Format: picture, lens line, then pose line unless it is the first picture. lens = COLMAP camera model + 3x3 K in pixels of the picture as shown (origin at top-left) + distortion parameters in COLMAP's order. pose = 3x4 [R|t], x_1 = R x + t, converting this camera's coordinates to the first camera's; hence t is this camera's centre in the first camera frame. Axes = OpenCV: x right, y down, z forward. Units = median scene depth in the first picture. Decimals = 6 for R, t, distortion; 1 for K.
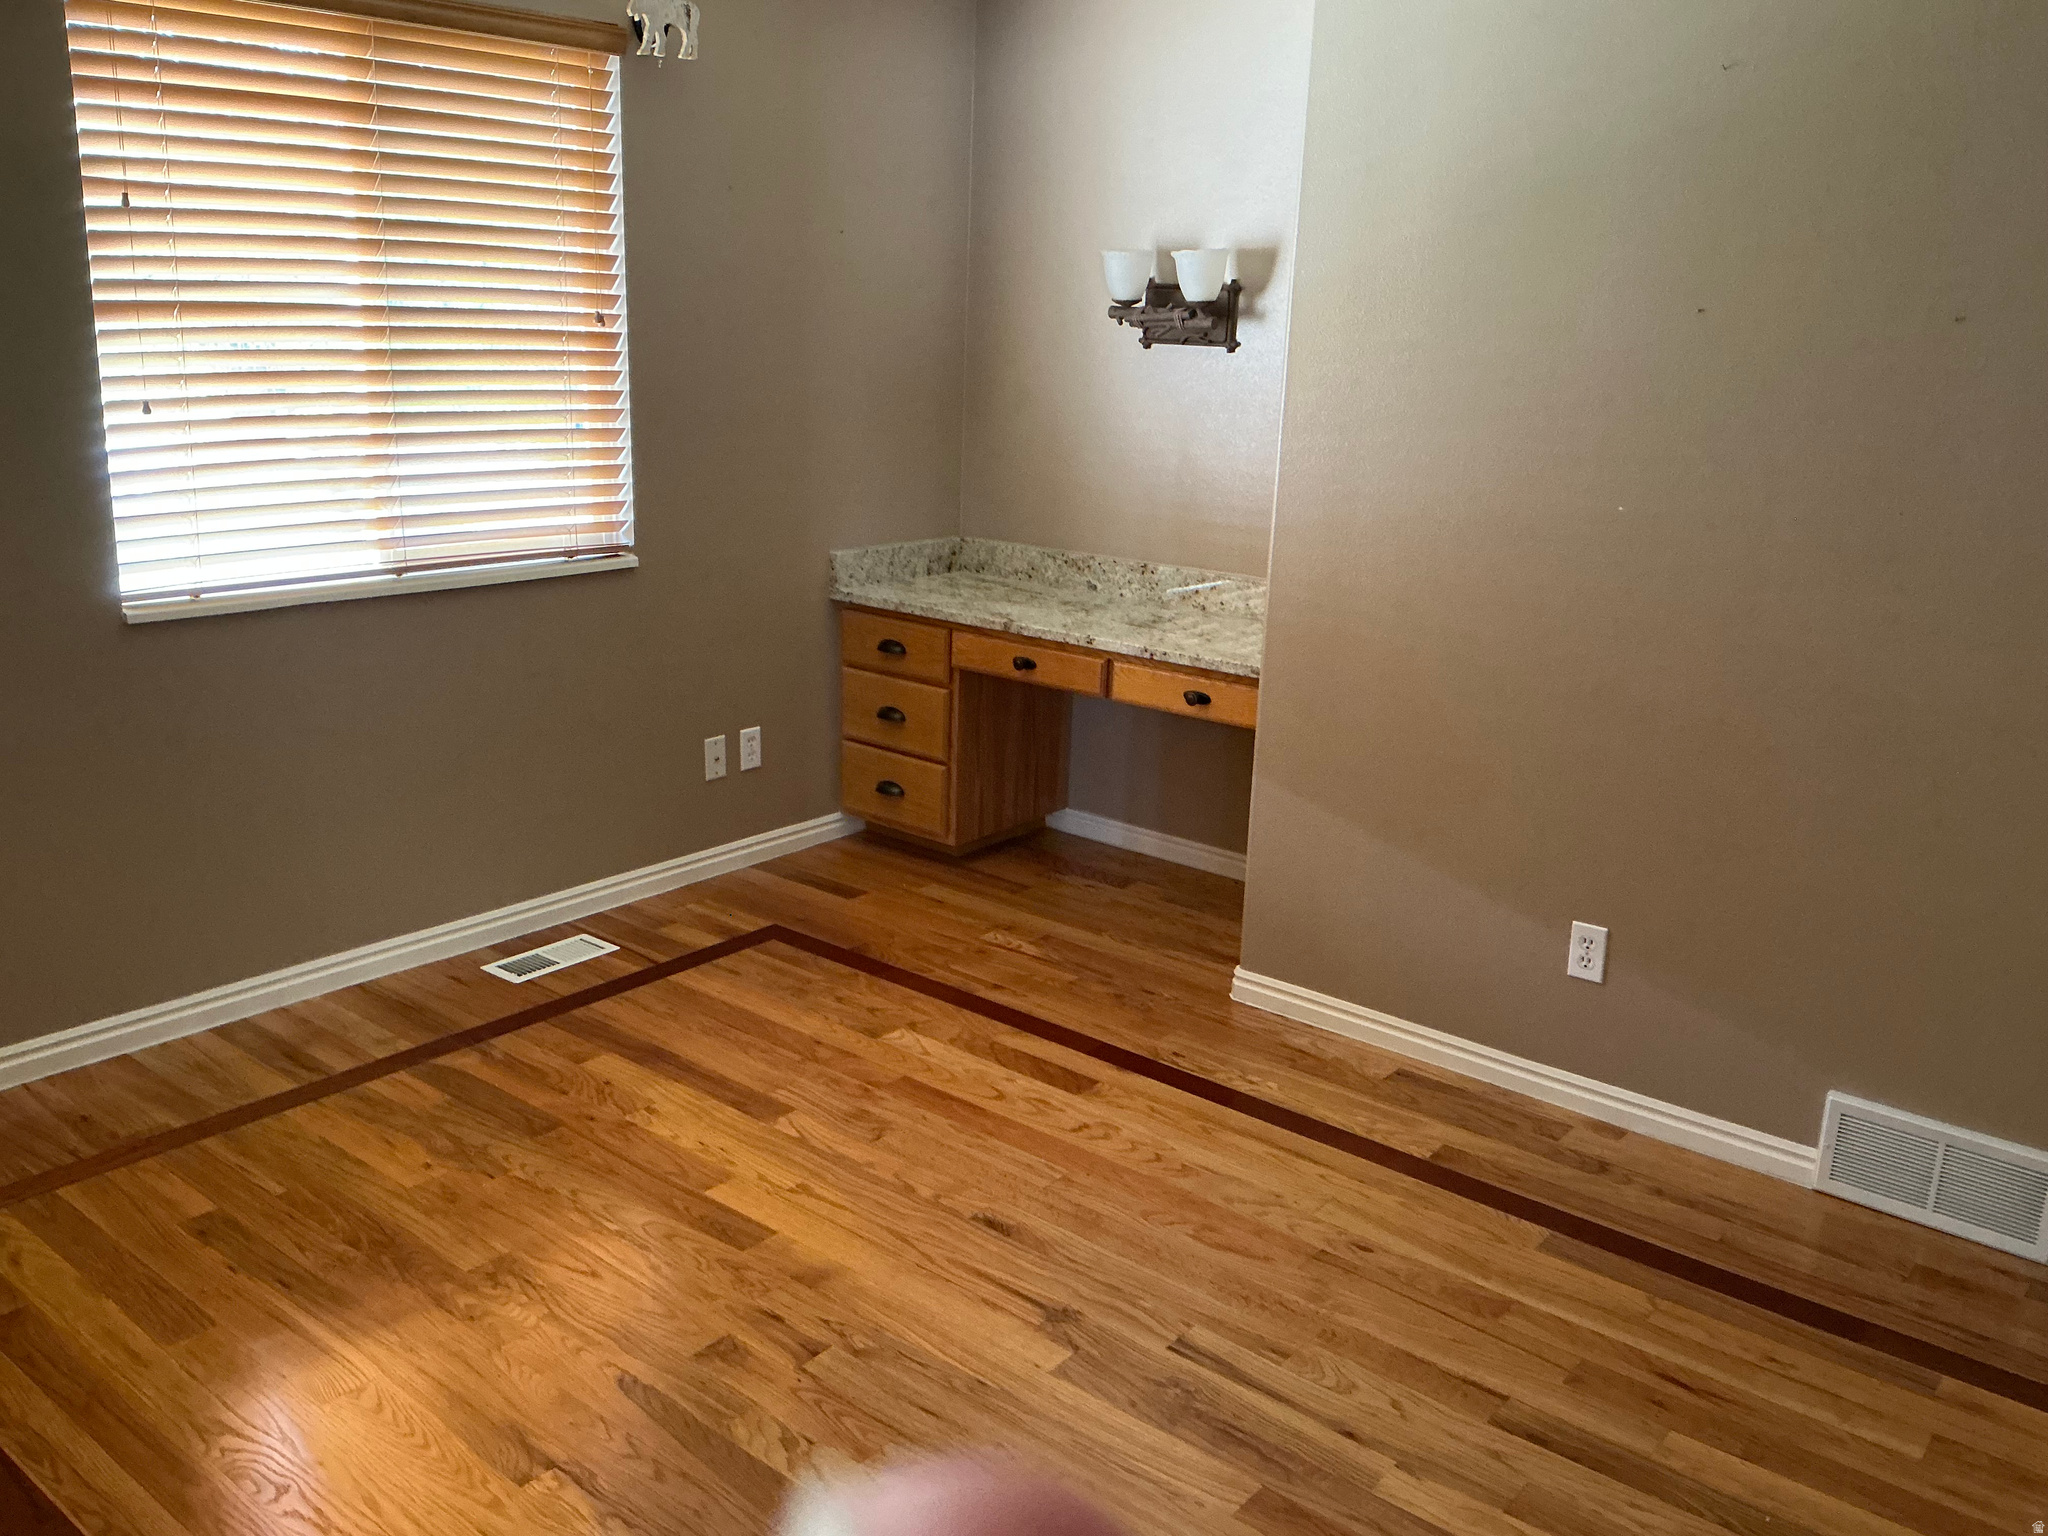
lens RADIAL K [[1704.2, 0, 1013.9], [0, 1704.2, 765.8], [0, 0, 1]] dist [0.110965, -0.221550]
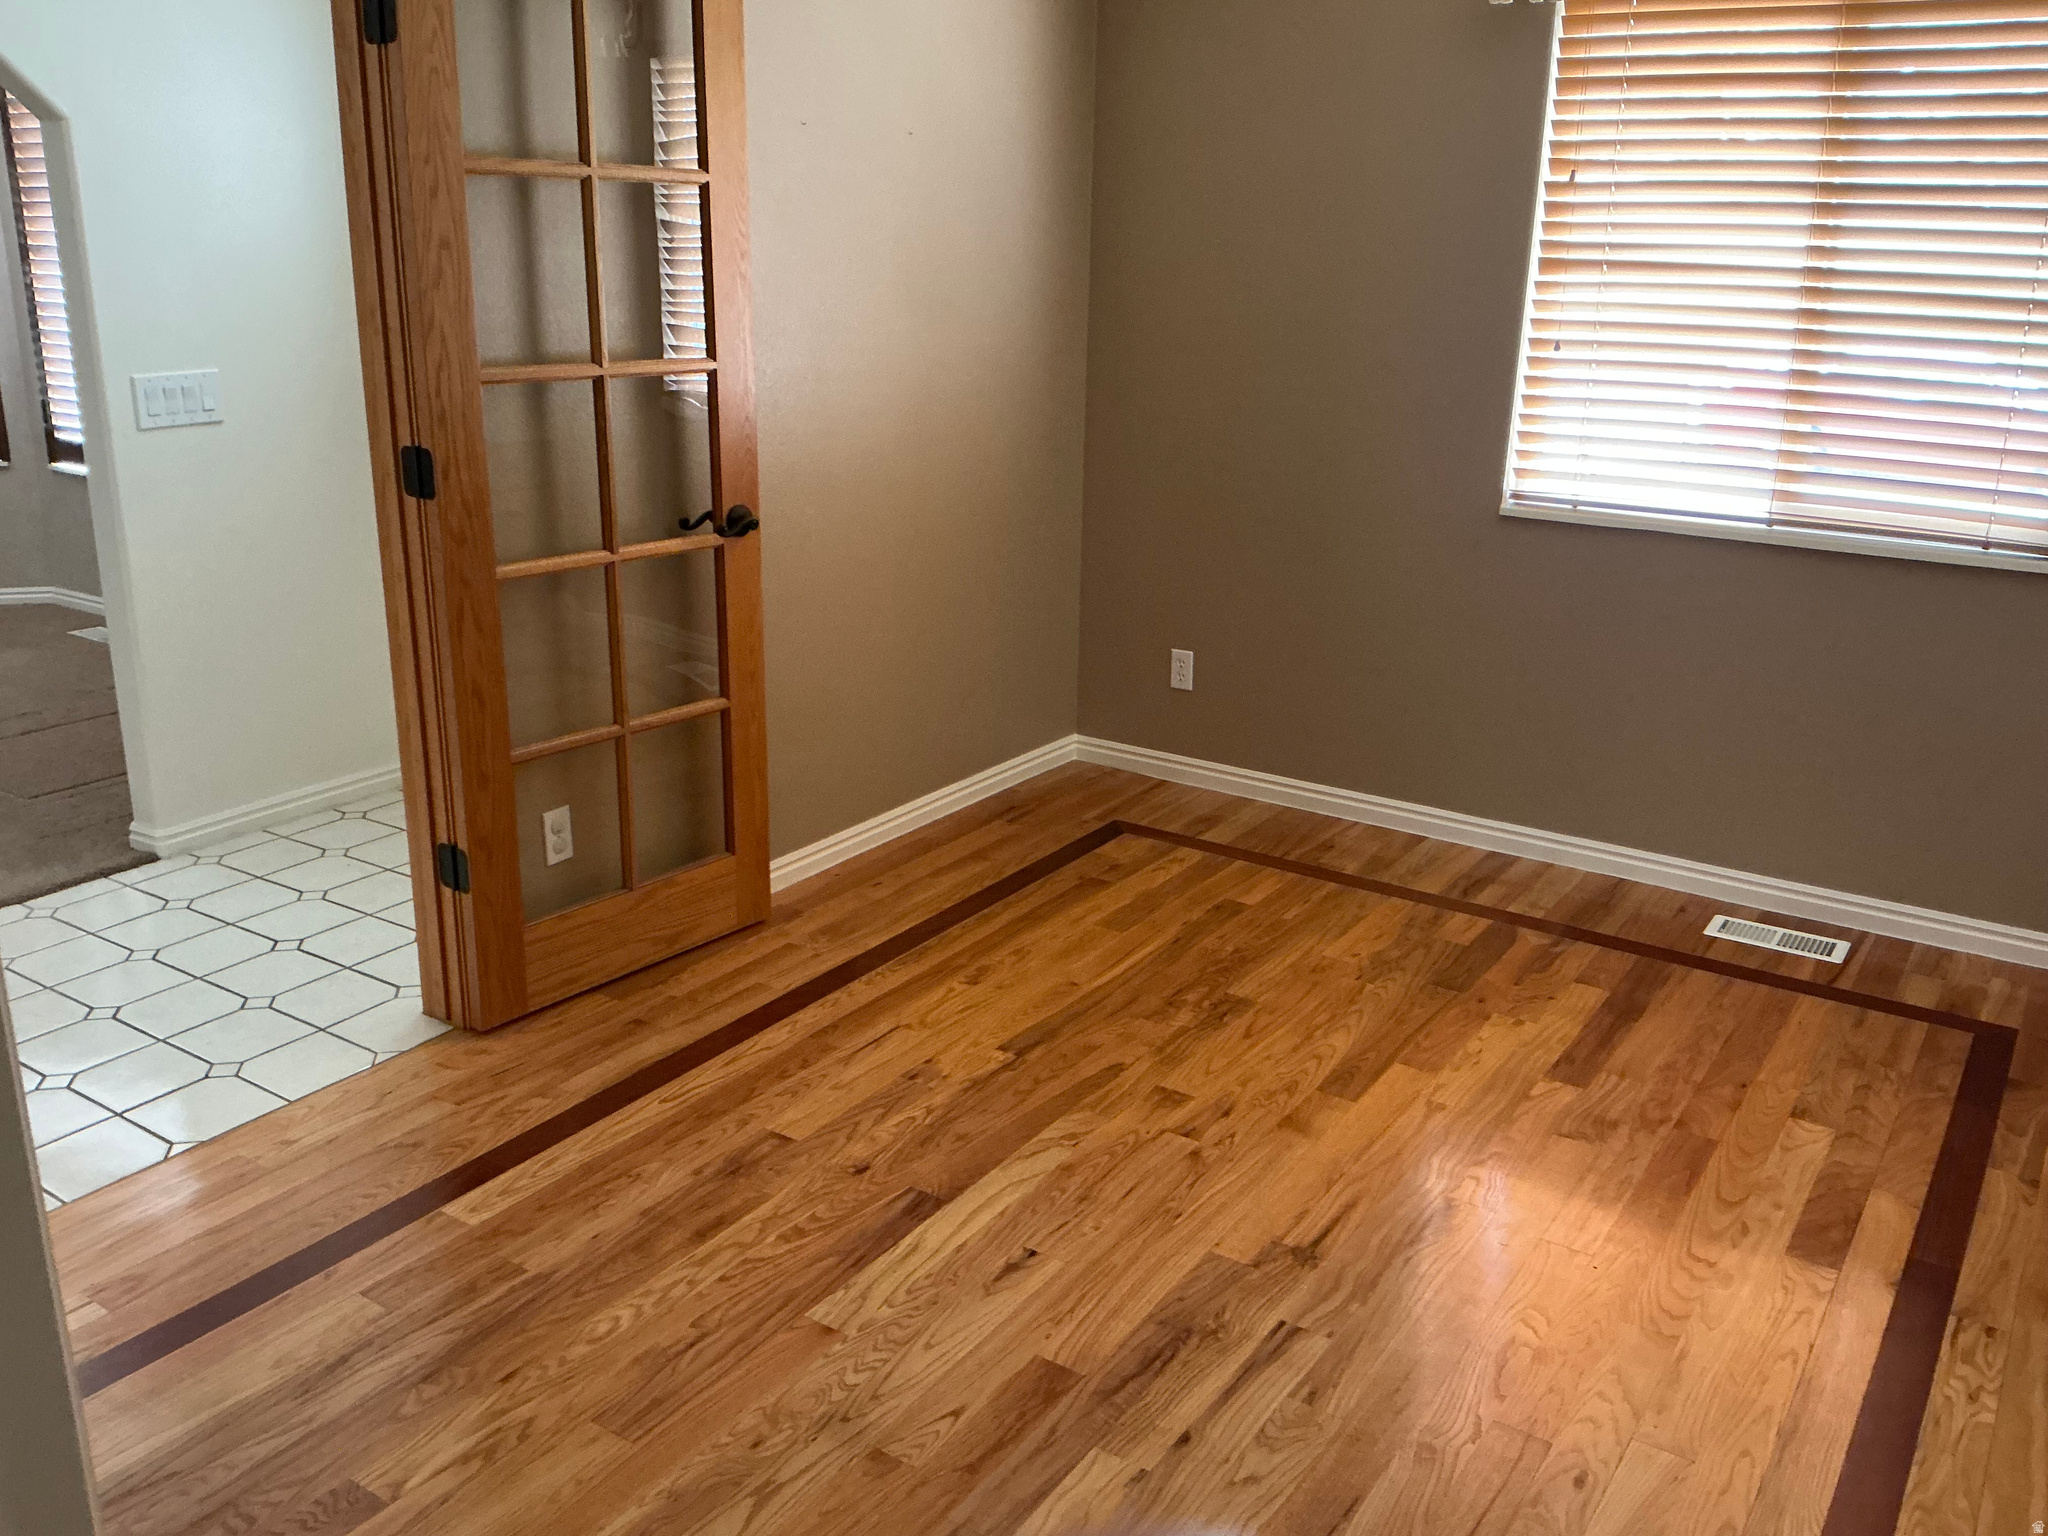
lens RADIAL K [[1704.2, 0, 1021.2], [0, 1704.2, 764.9], [0, 0, 1]] dist [0.110965, -0.221550]
pose [[0.093555, 0.268414, -0.958750, 0.675408], [-0.275728, 0.932293, 0.234102, -0.101764], [0.956672, 0.242453, 0.161230, 0.462946]]
